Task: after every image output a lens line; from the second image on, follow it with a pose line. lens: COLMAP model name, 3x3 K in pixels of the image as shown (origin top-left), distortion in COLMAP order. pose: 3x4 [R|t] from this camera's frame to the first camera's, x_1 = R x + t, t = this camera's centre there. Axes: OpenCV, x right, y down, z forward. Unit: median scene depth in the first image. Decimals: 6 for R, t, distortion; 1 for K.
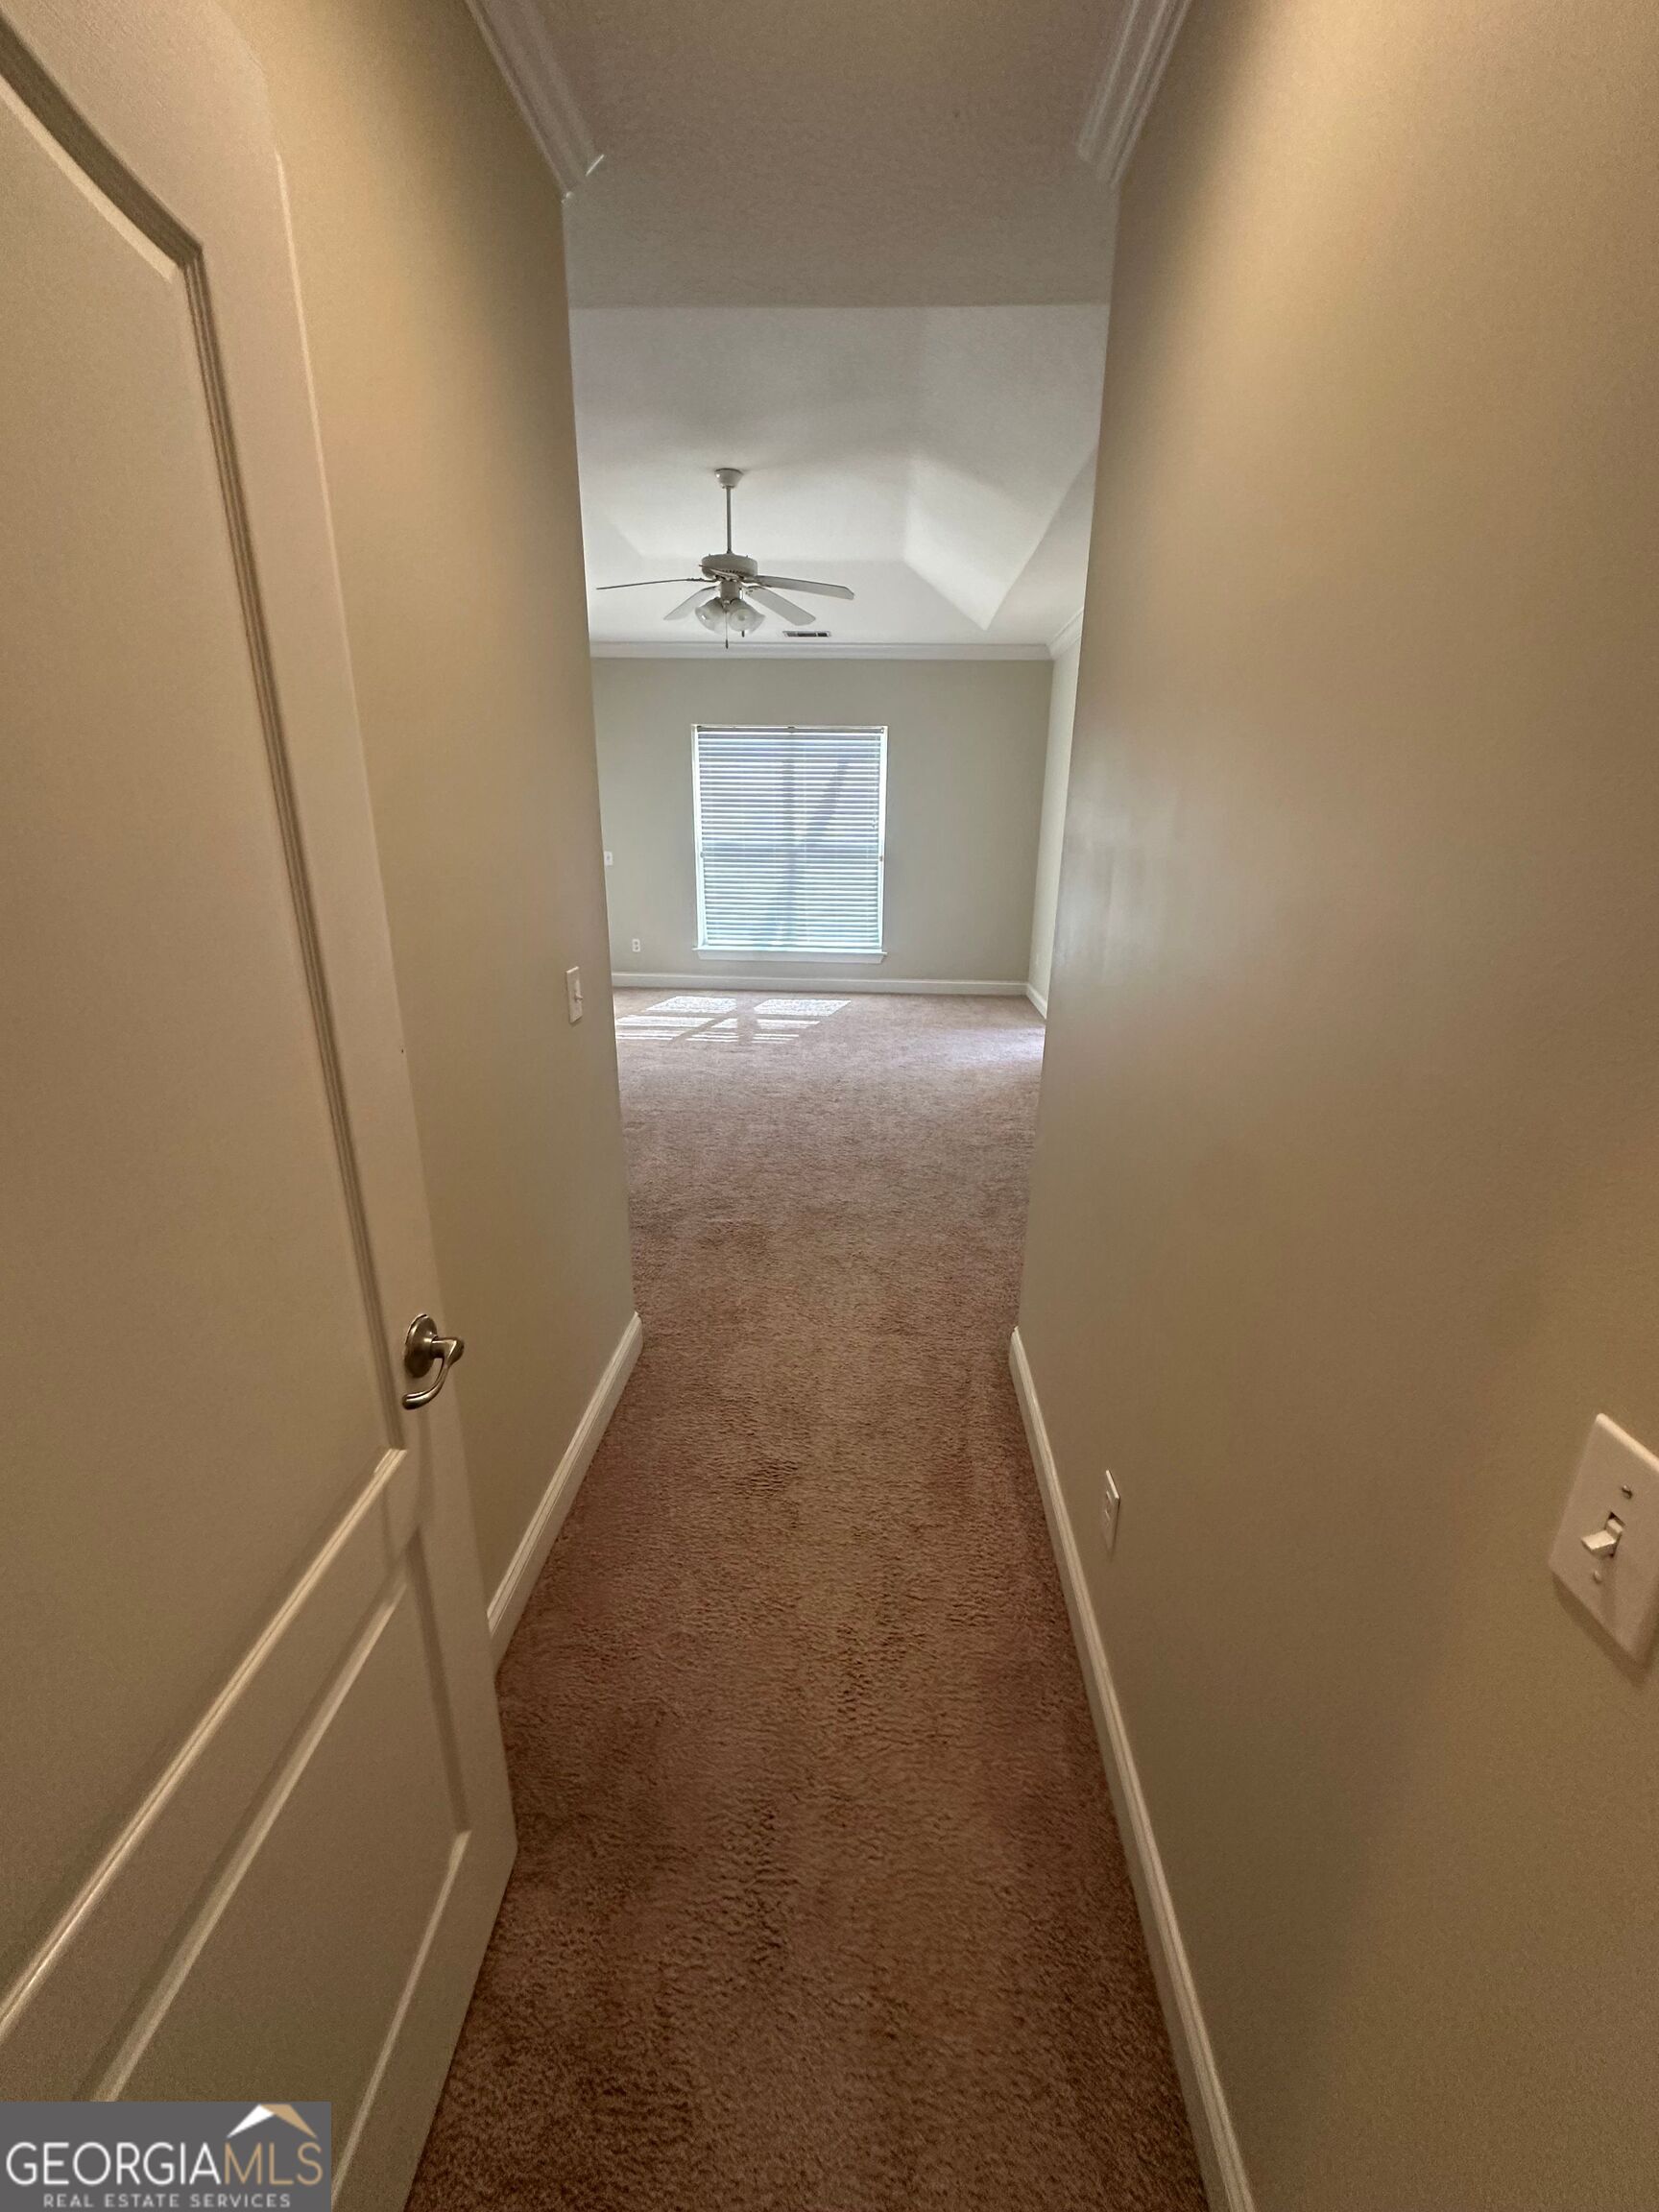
lens RADIAL K [[886.8, 0, 833.3], [0, 886.8, 1102.5], [0, 0, 1]] dist [-0.002644, 0.000576]
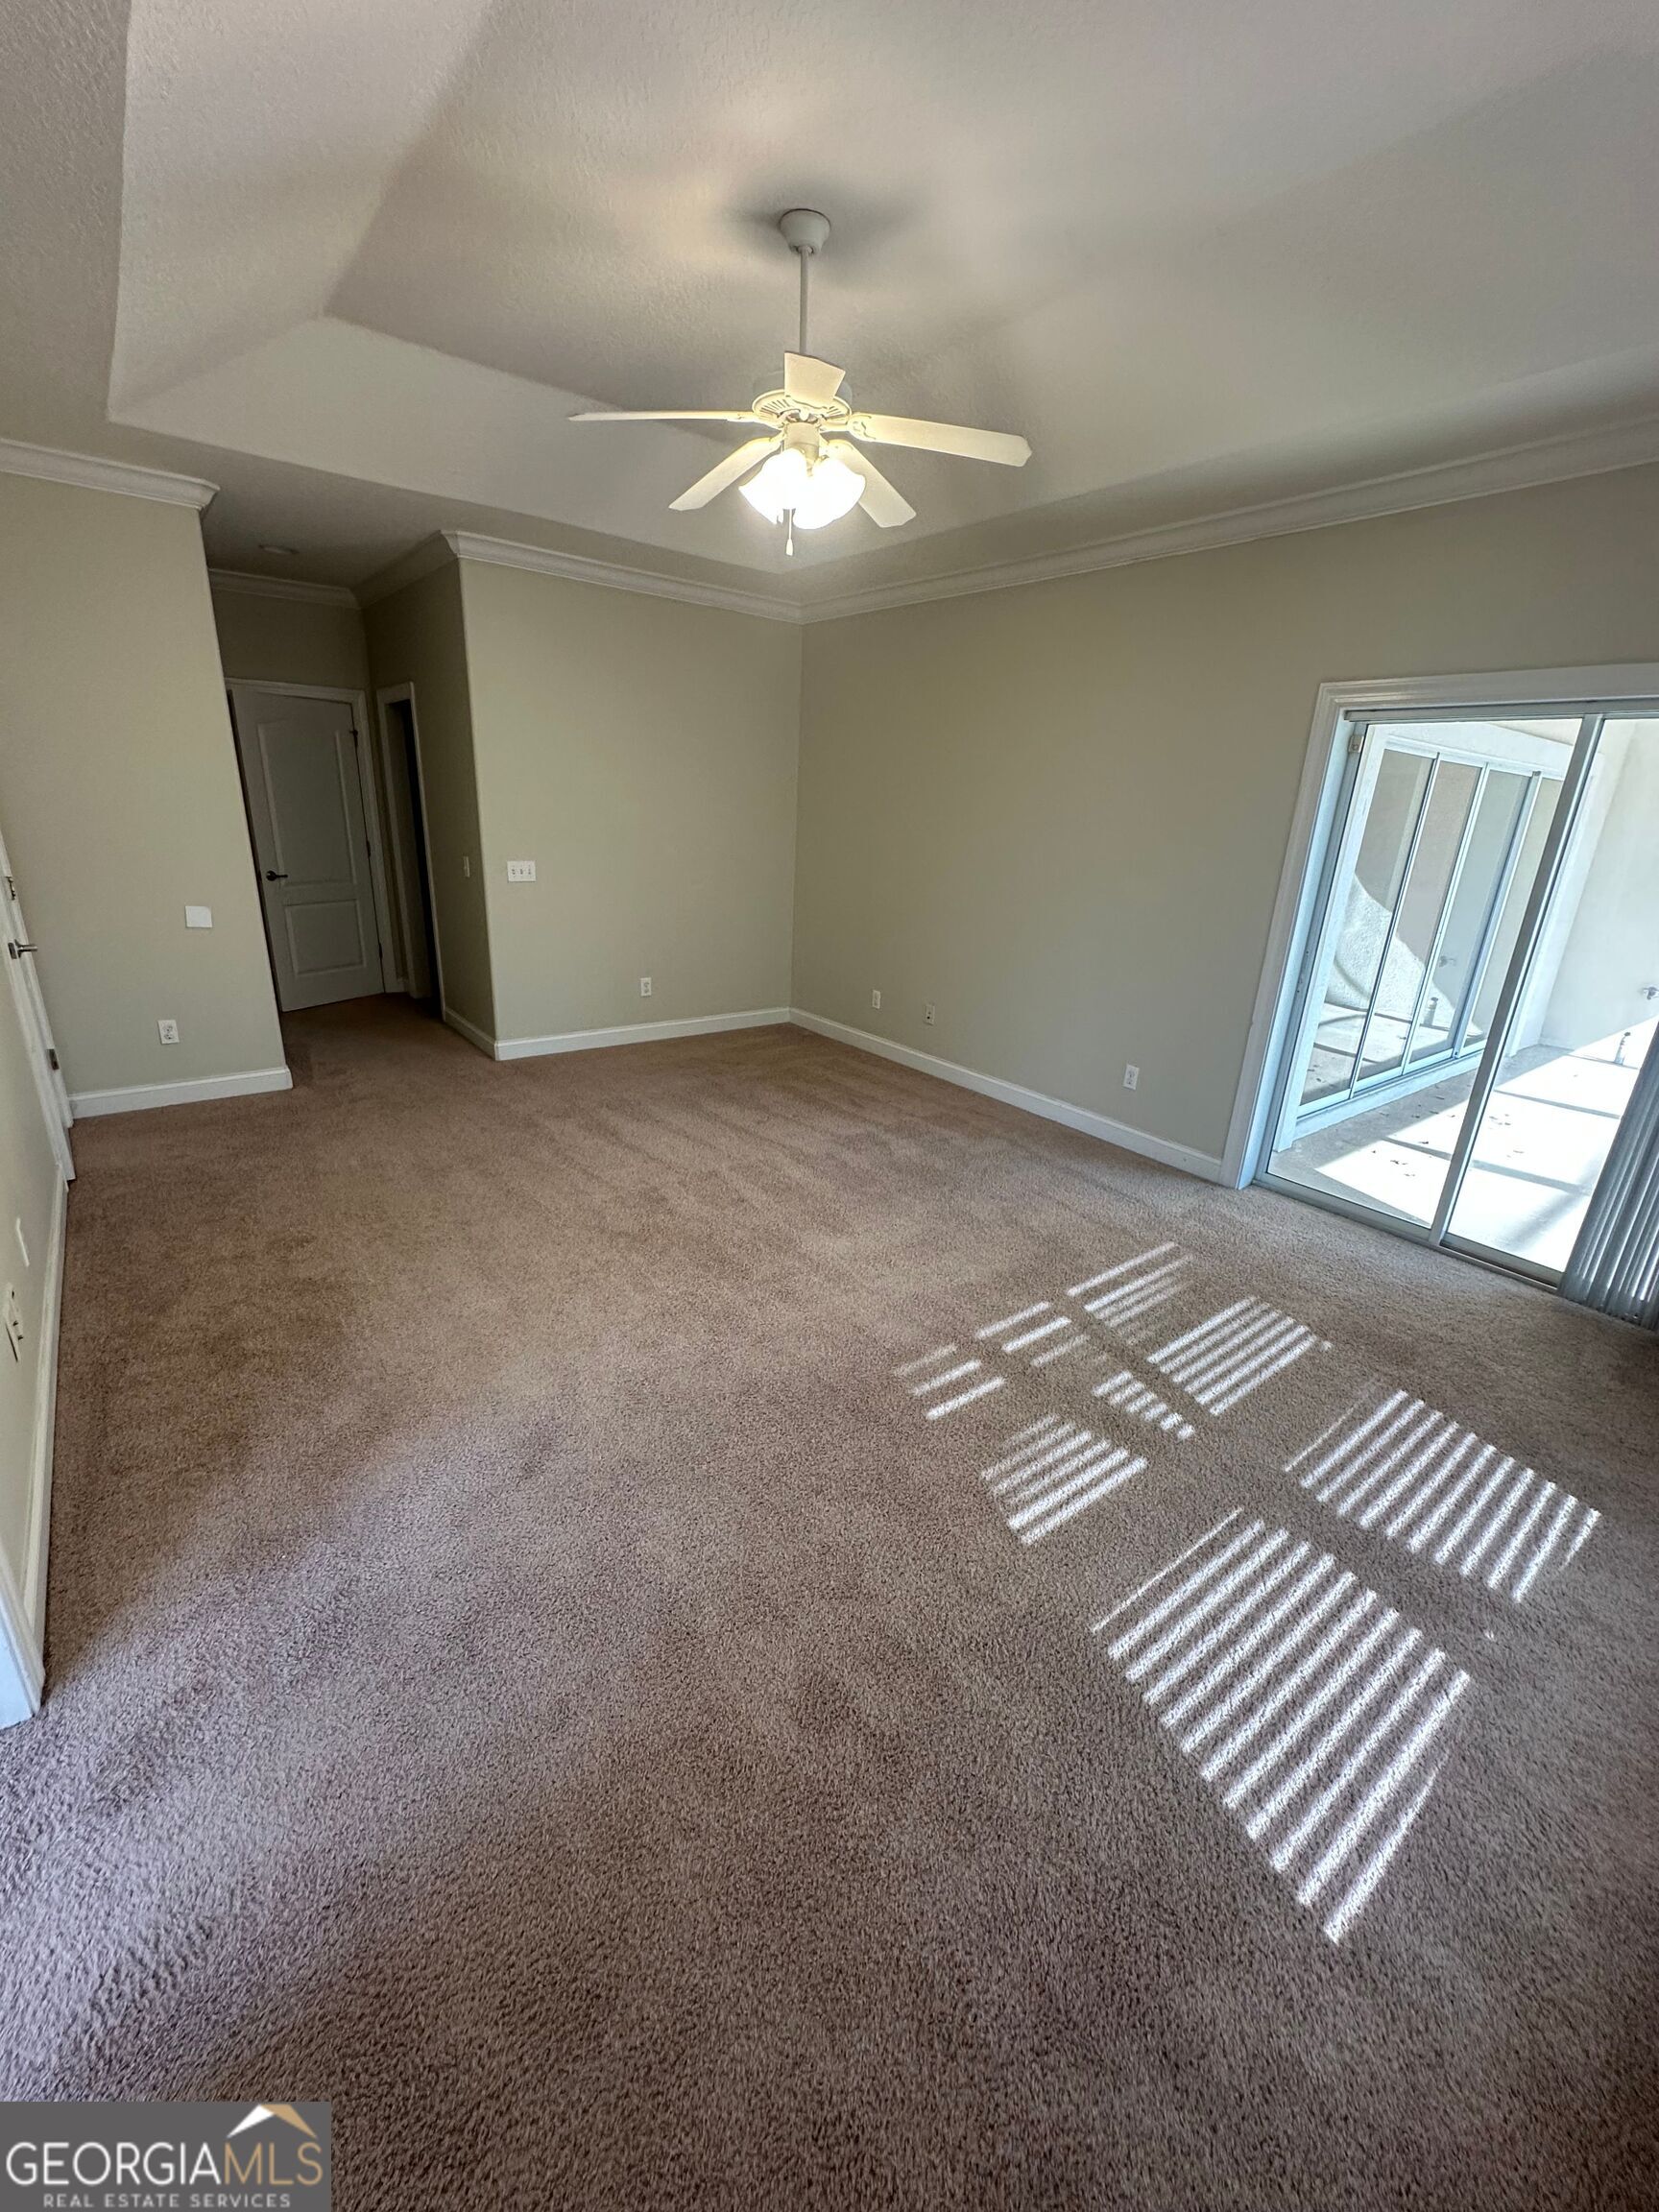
lens RADIAL K [[886.8, 0, 833.3], [0, 886.8, 1102.5], [0, 0, 1]] dist [-0.002644, 0.000576]
pose [[-0.750809, 0.167248, -0.638994, 0.186483], [-0.260481, 0.814039, 0.519125, -0.326862], [0.606989, 0.556209, -0.567623, 0.965409]]
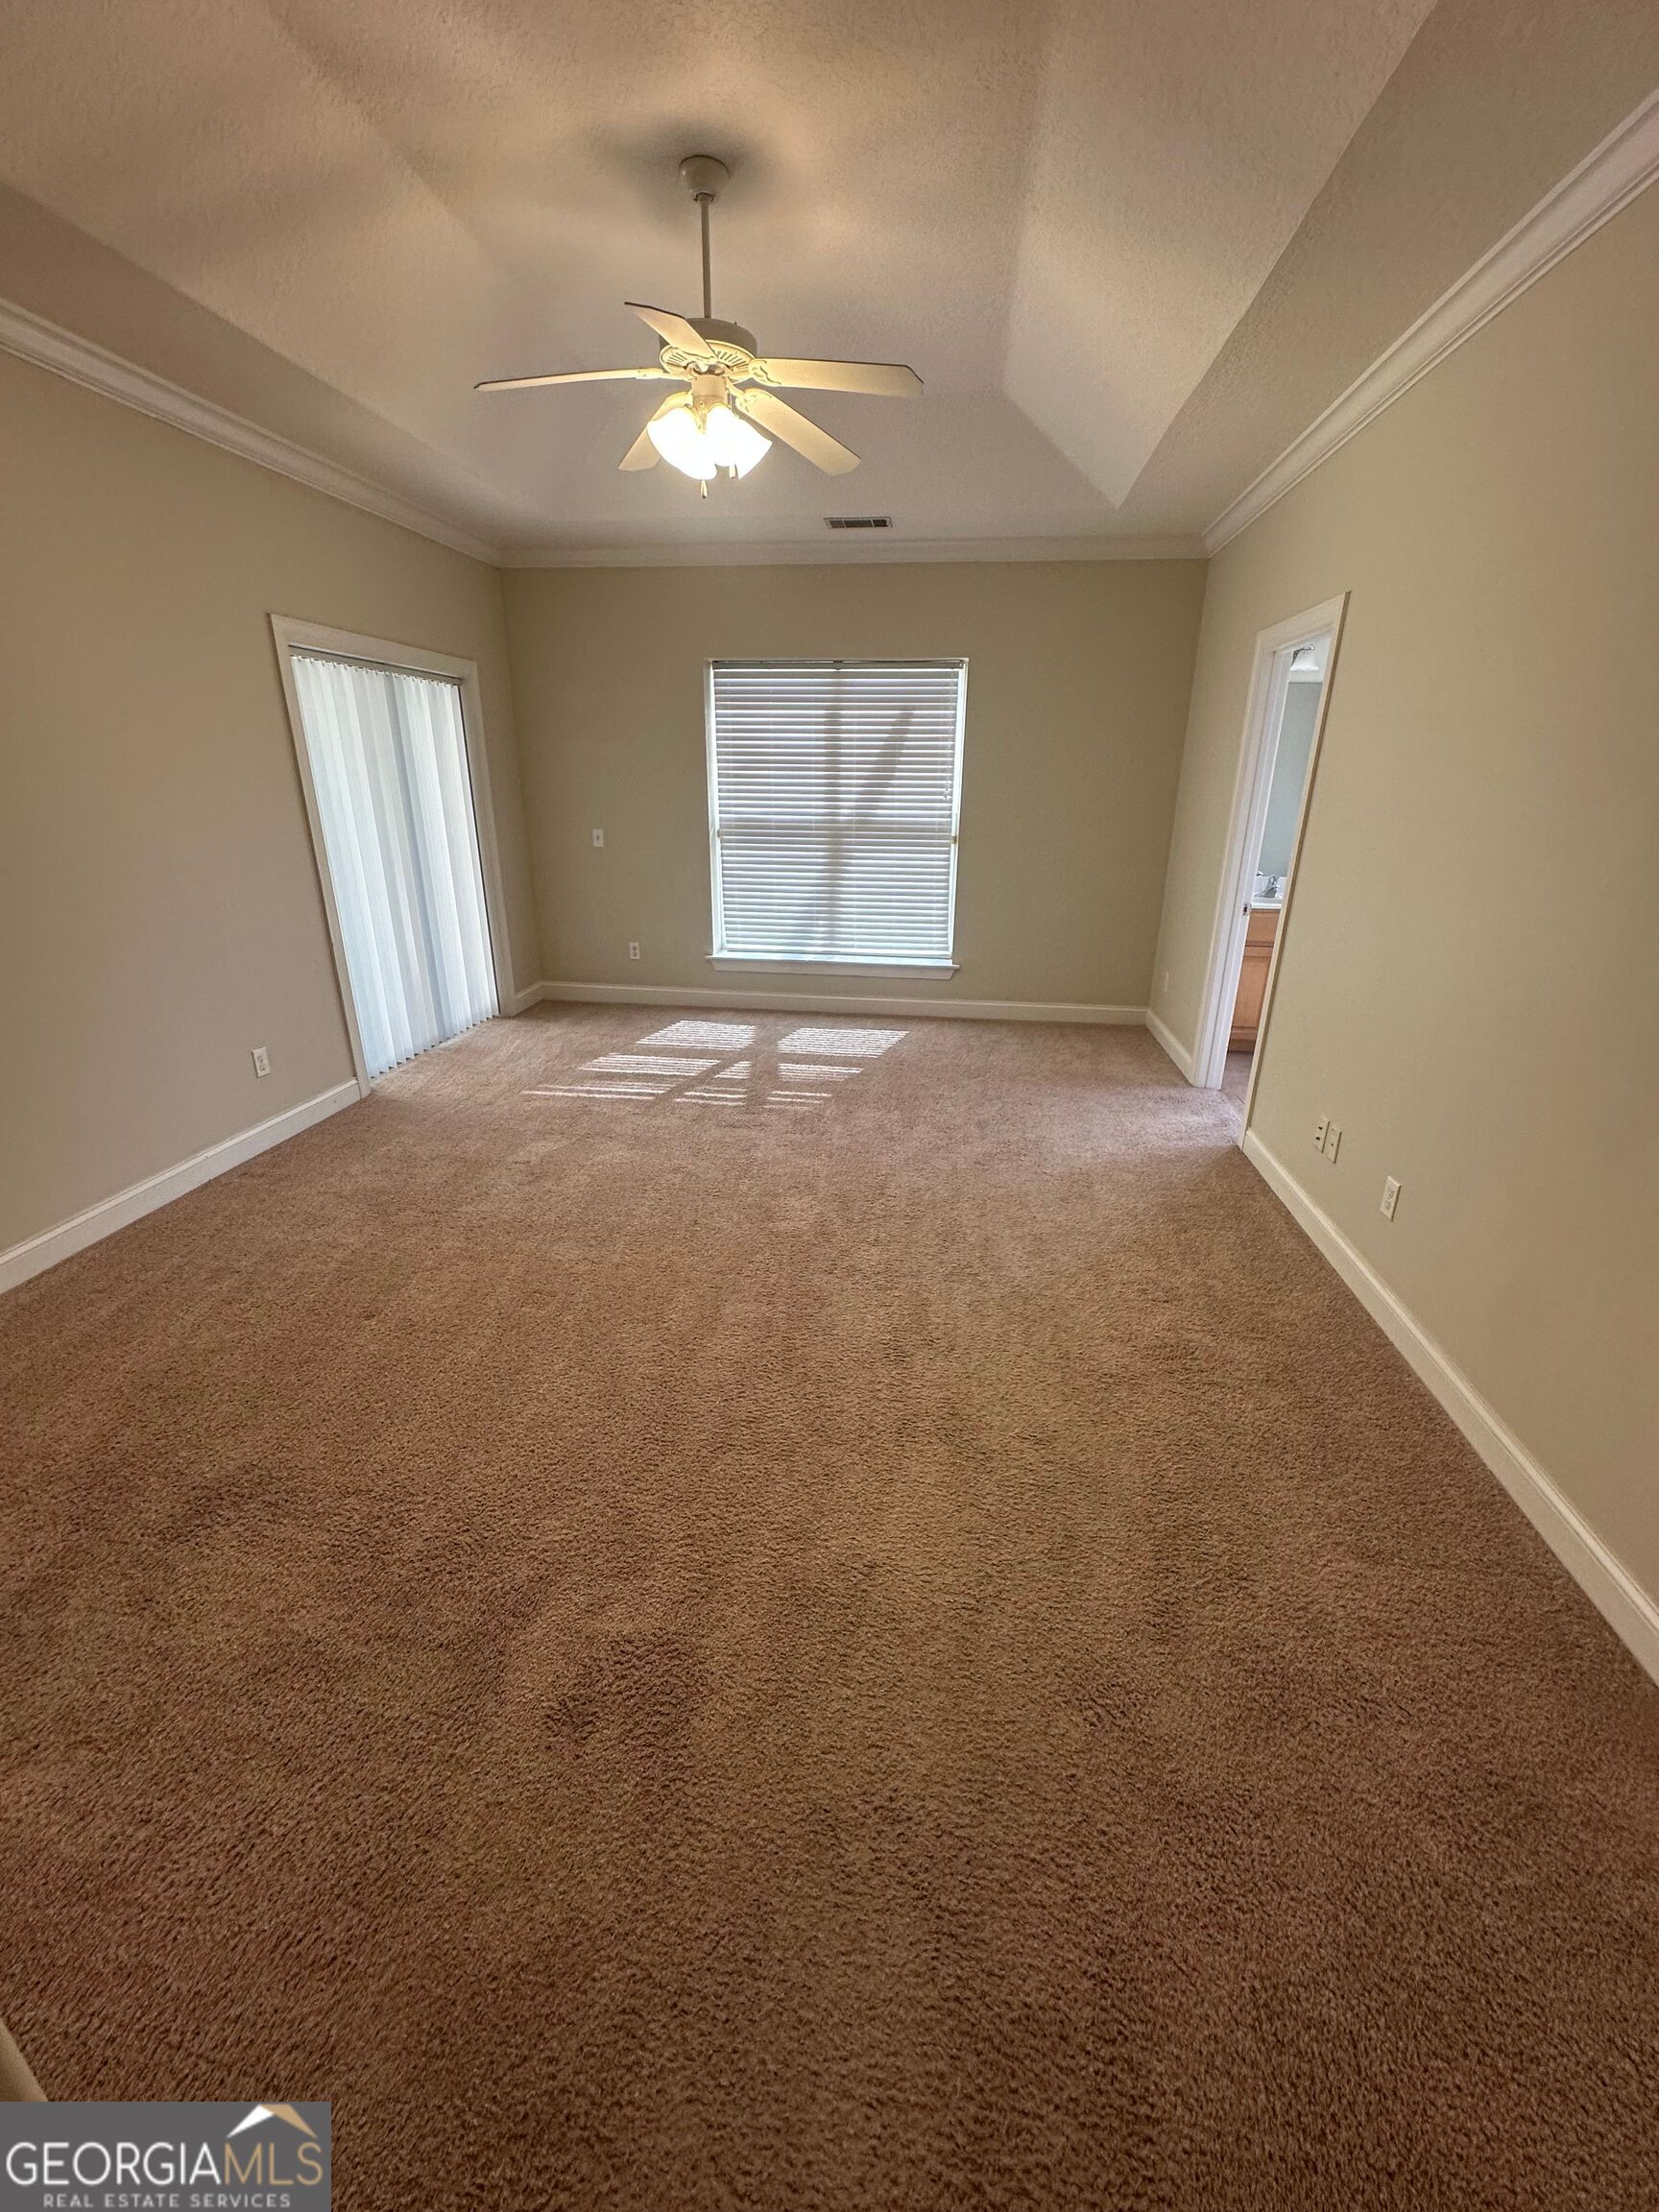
lens RADIAL K [[886.8, 0, 833.3], [0, 886.8, 1102.5], [0, 0, 1]] dist [-0.002644, 0.000576]
pose [[0.997211, 0.024270, -0.070571, 0.010671], [-0.021699, 0.999081, 0.036966, -0.083224], [0.071404, -0.035332, 0.996822, 0.251768]]
